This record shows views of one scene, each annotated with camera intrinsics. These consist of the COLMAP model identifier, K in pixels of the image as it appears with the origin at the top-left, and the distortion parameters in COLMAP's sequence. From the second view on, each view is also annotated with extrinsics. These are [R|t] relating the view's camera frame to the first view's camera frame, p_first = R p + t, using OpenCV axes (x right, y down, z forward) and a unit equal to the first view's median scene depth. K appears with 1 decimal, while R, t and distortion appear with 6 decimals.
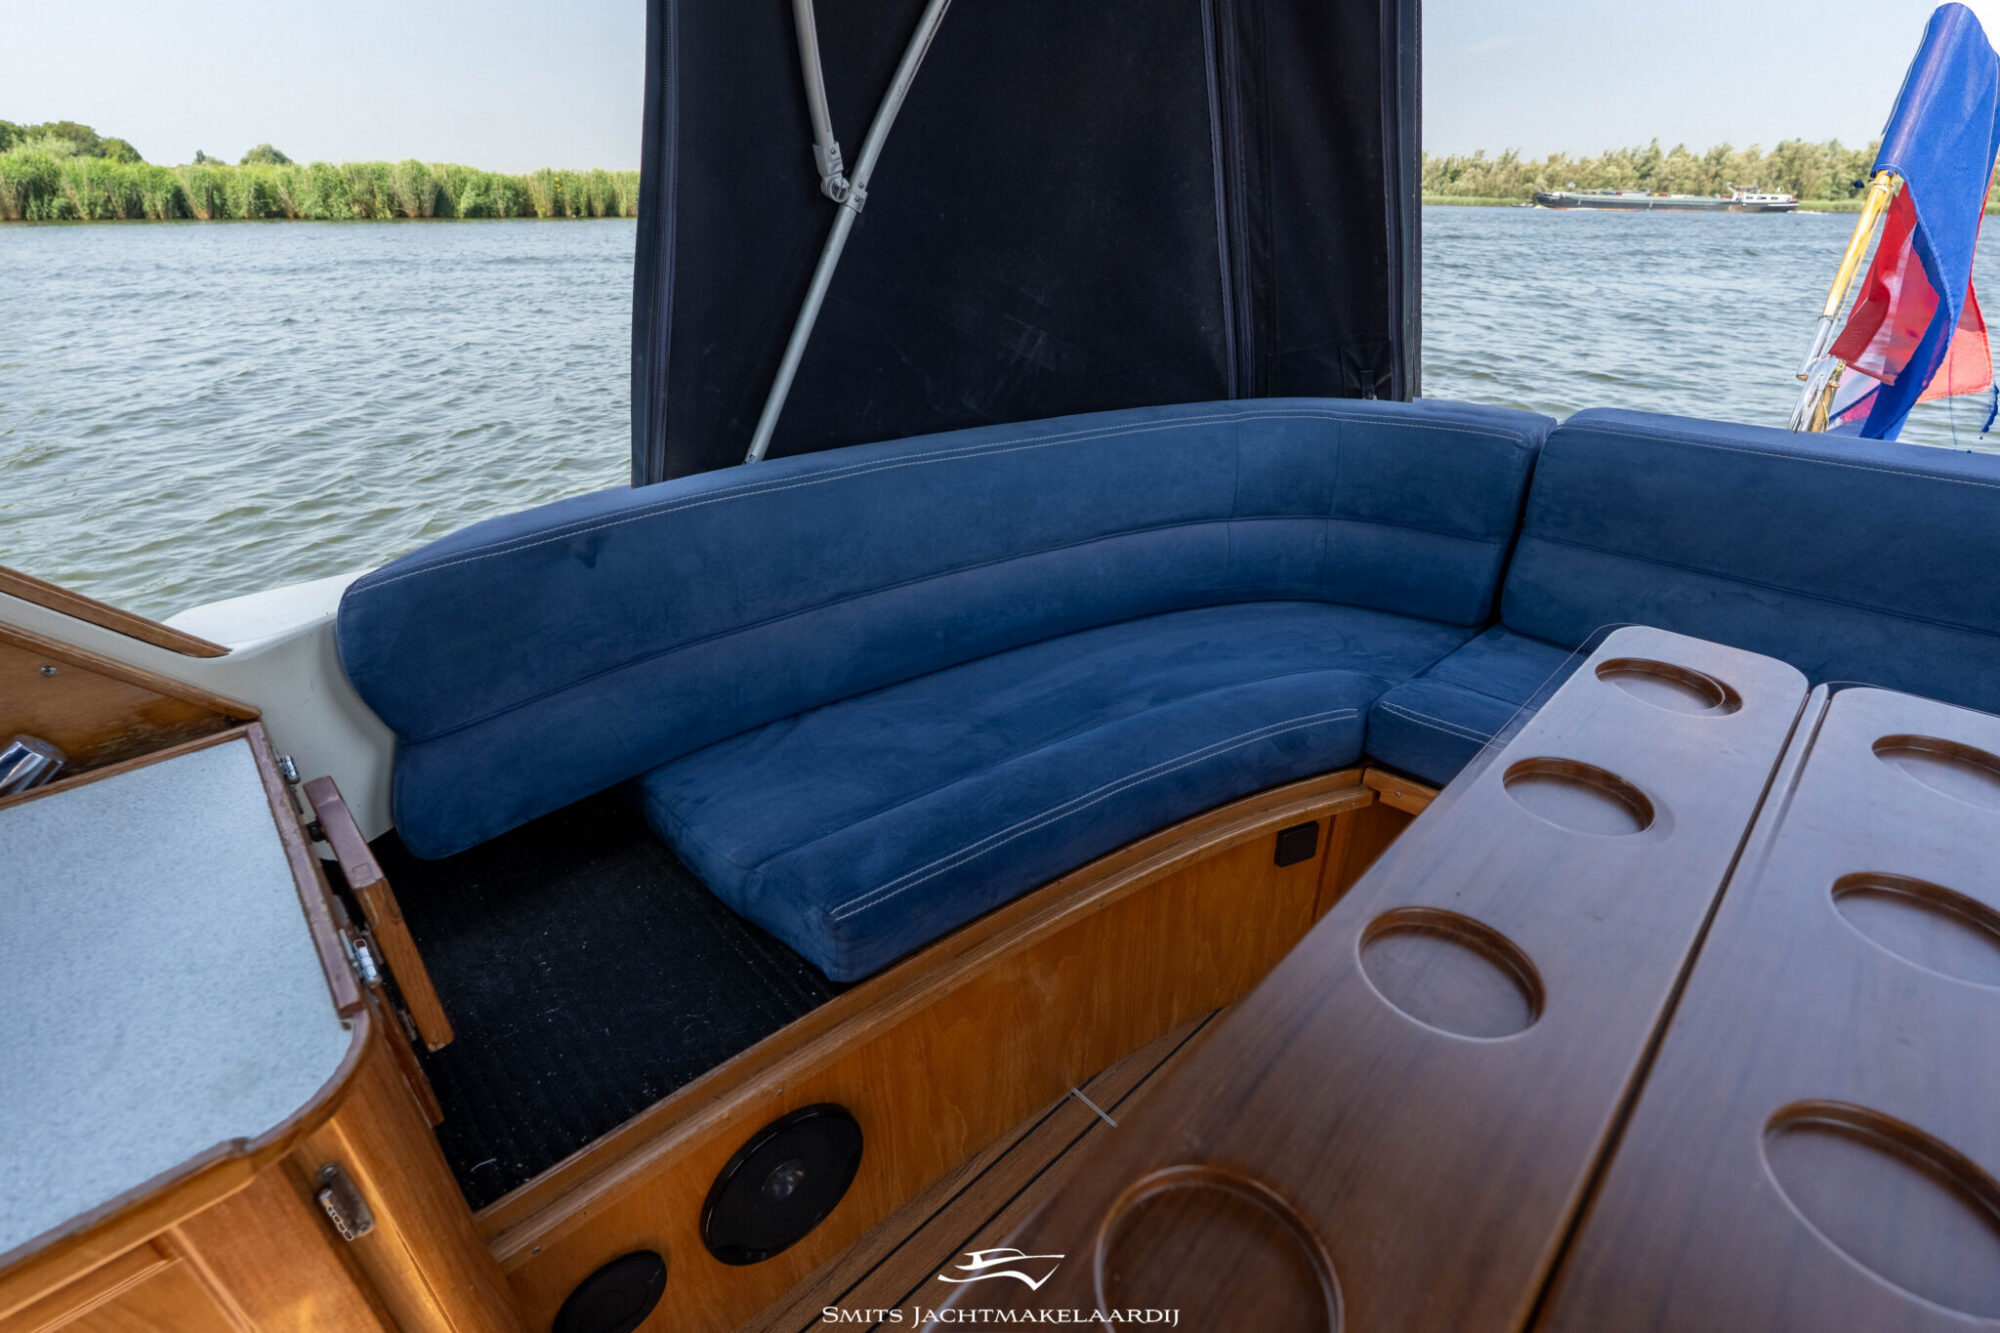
lens RADIAL K [[886.7, 0, 994.4], [0, 886.7, 672.2], [0, 0, 1]] dist [-0.002547, -0.000547]
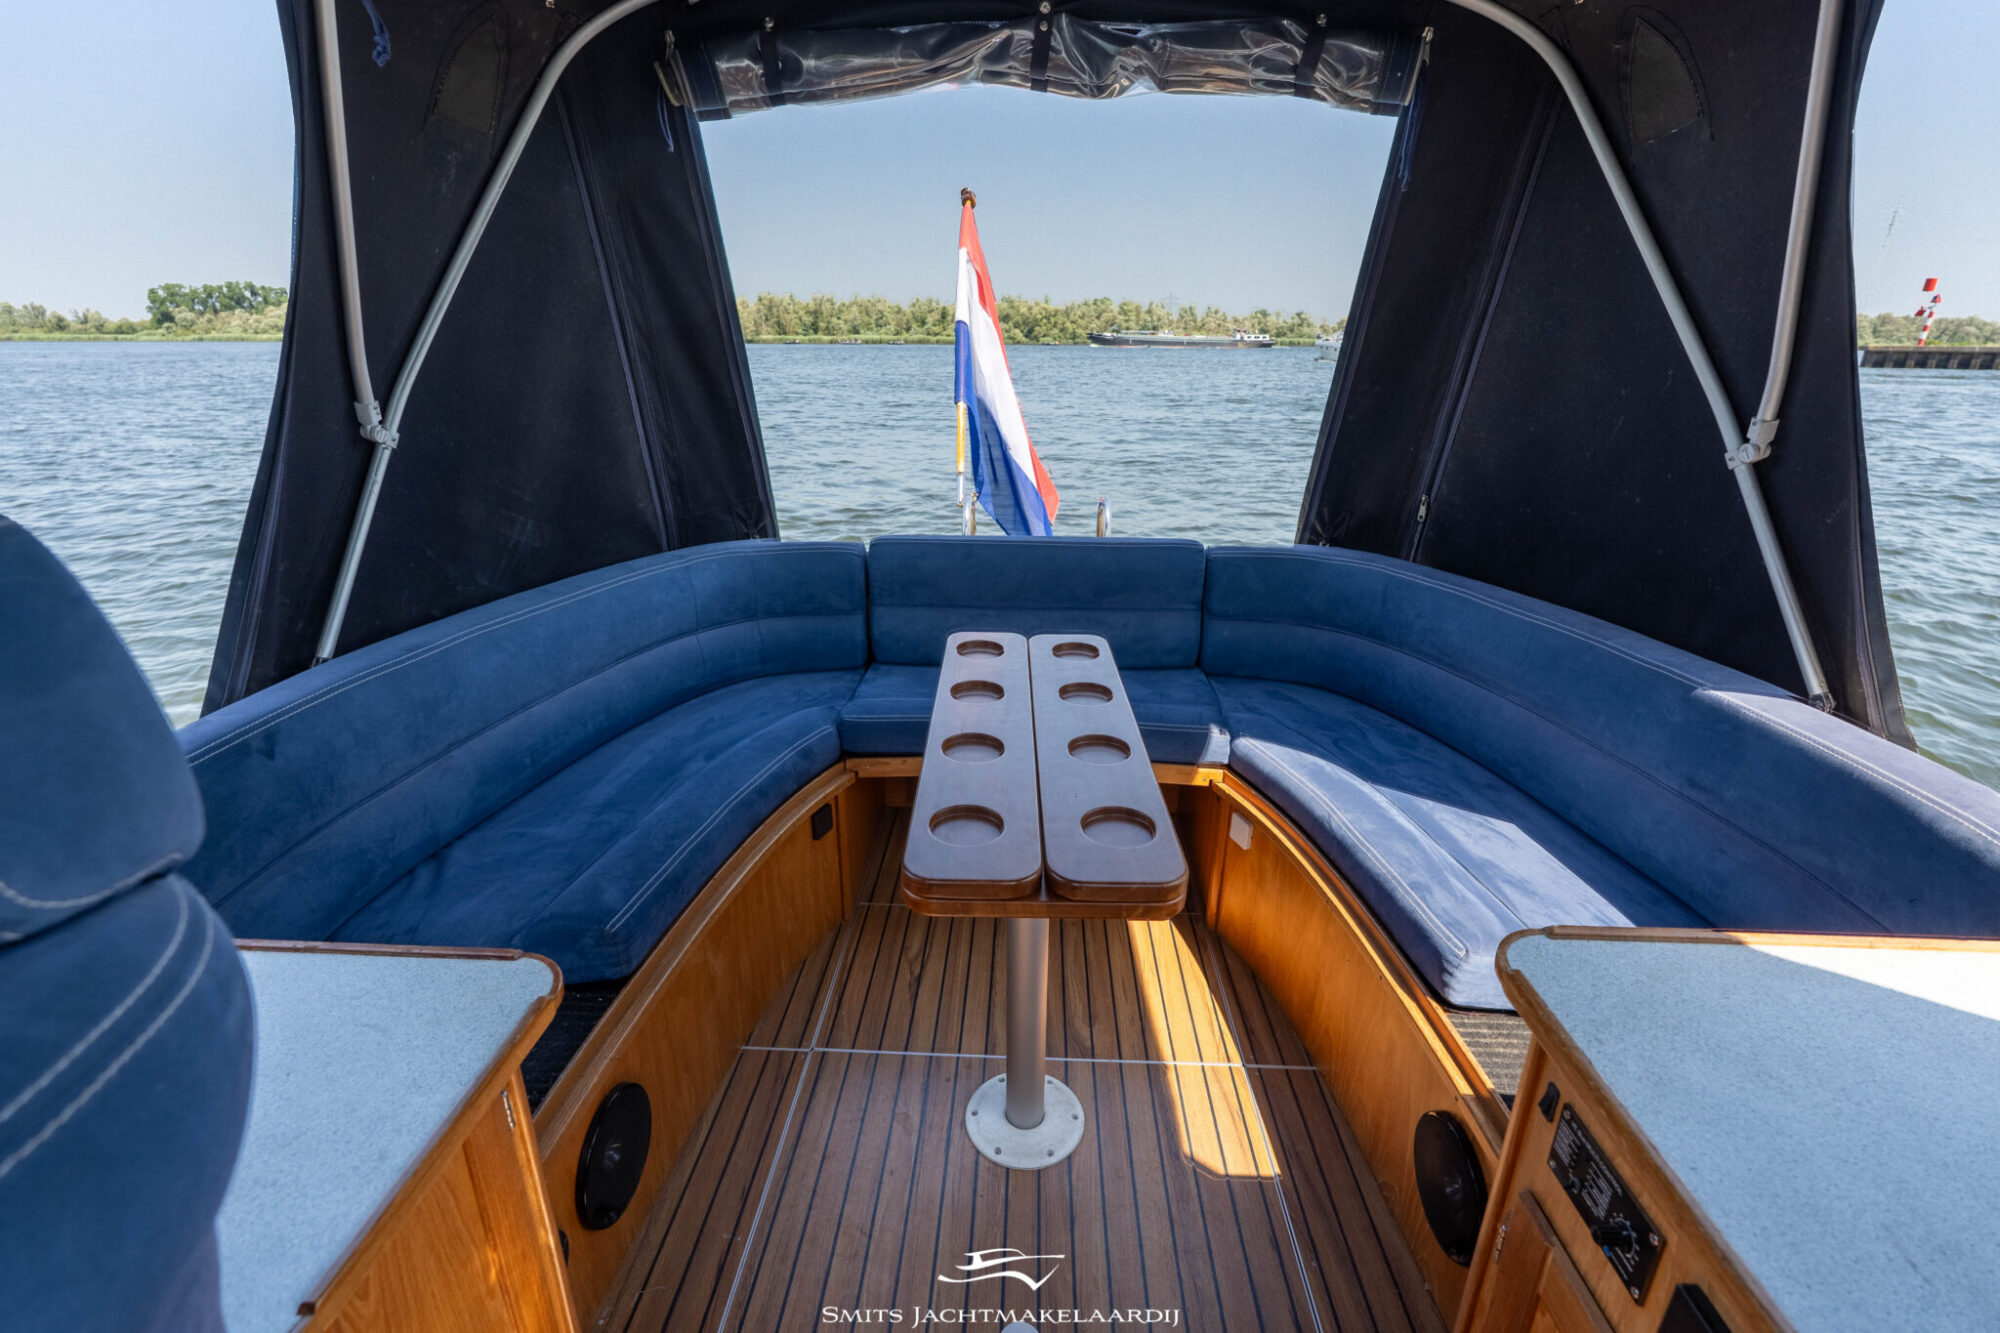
lens RADIAL K [[907.1, 0, 997.0], [0, 907.1, 695.0], [0, 0, 1]] dist [0.000232, 0.000051]
pose [[0.701406, -0.234503, 0.673081, -0.435287], [0.312950, 0.949758, 0.004779, 0.070642], [-0.640385, 0.207288, 0.739553, -0.383585]]
